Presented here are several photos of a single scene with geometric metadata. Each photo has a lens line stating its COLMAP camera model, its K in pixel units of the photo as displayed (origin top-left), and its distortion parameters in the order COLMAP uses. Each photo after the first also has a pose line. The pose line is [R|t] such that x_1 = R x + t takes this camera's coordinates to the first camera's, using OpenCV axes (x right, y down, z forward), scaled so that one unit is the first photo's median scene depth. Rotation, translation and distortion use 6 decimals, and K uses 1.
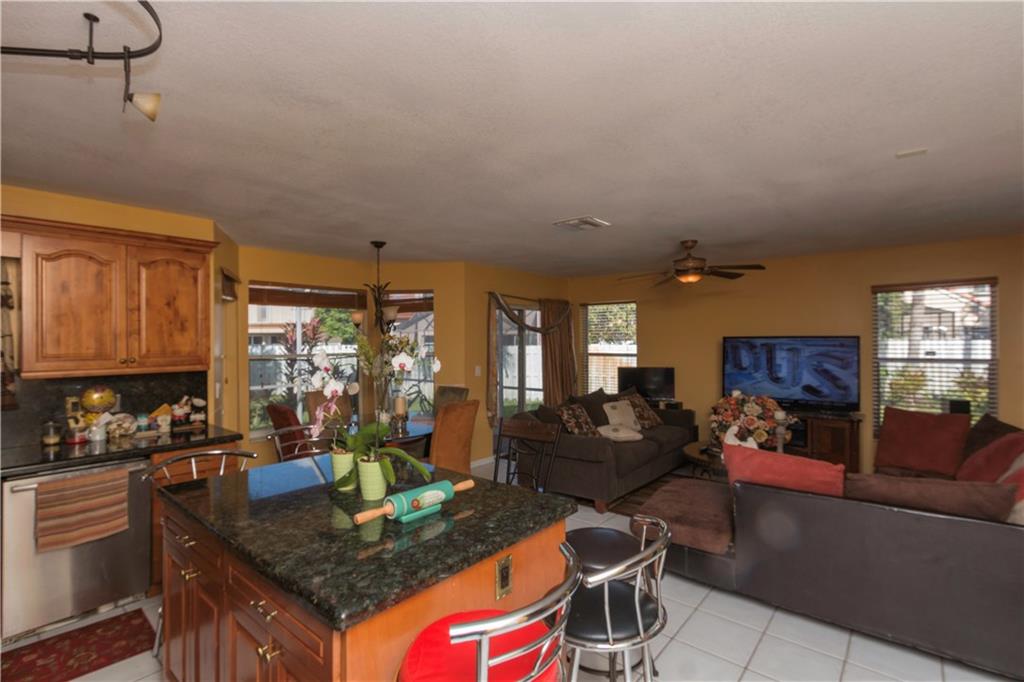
lens RADIAL K [[483.9, 0, 512.0], [0, 483.9, 341.0], [0, 0, 1]] dist [0.000943, -0.006372]
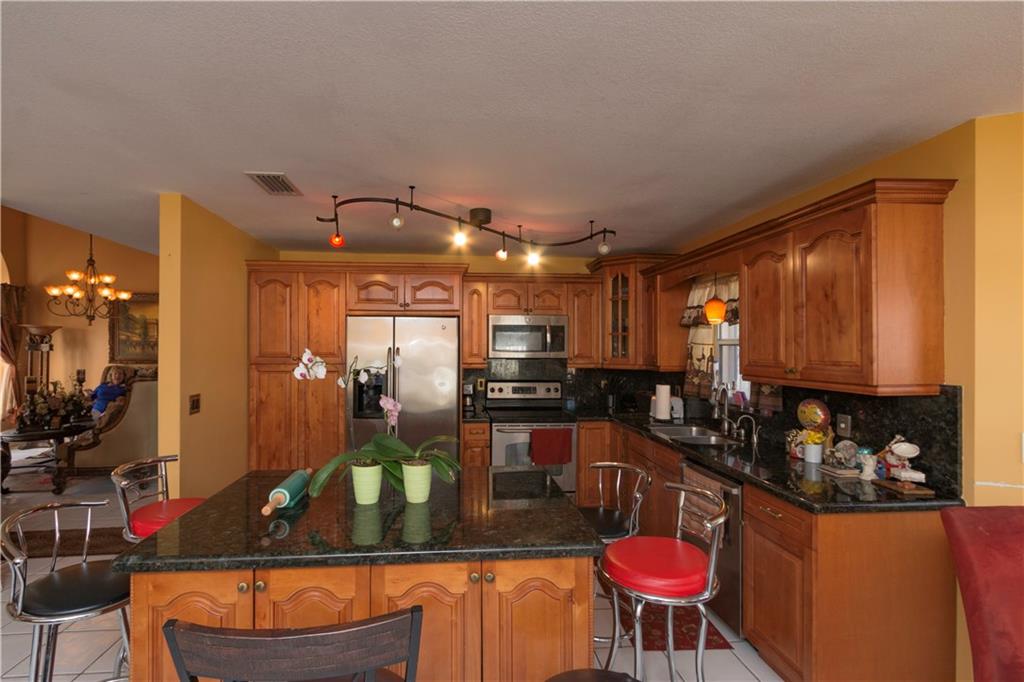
lens RADIAL K [[483.9, 0, 512.0], [0, 483.9, 341.0], [0, 0, 1]] dist [0.000943, -0.006372]
pose [[-0.711796, -0.010872, -0.702302, 0.120849], [-0.006493, 0.999939, -0.008899, 0.000393], [0.702356, -0.001774, -0.711824, 1.128606]]
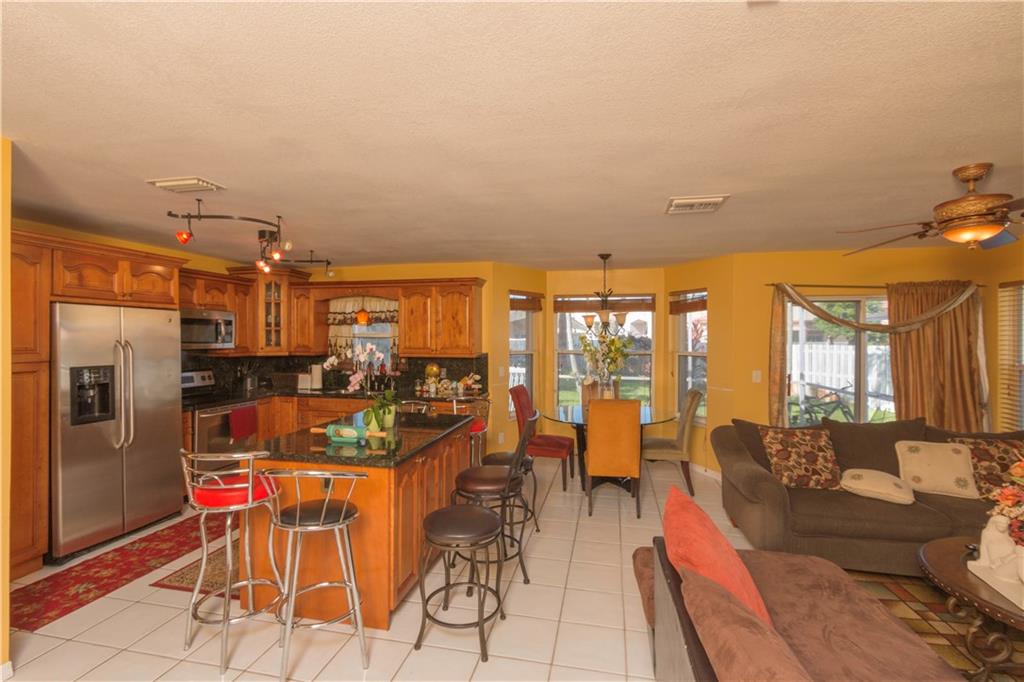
lens RADIAL K [[469.6, 0, 512.0], [0, 469.6, 341.0], [0, 0, 1]] dist [-0.000426, -0.000313]
pose [[0.467858, 0.011455, -0.883729, 0.821501], [-0.008854, 0.999927, 0.008274, -0.009378], [0.883759, 0.003954, 0.467925, 0.384978]]
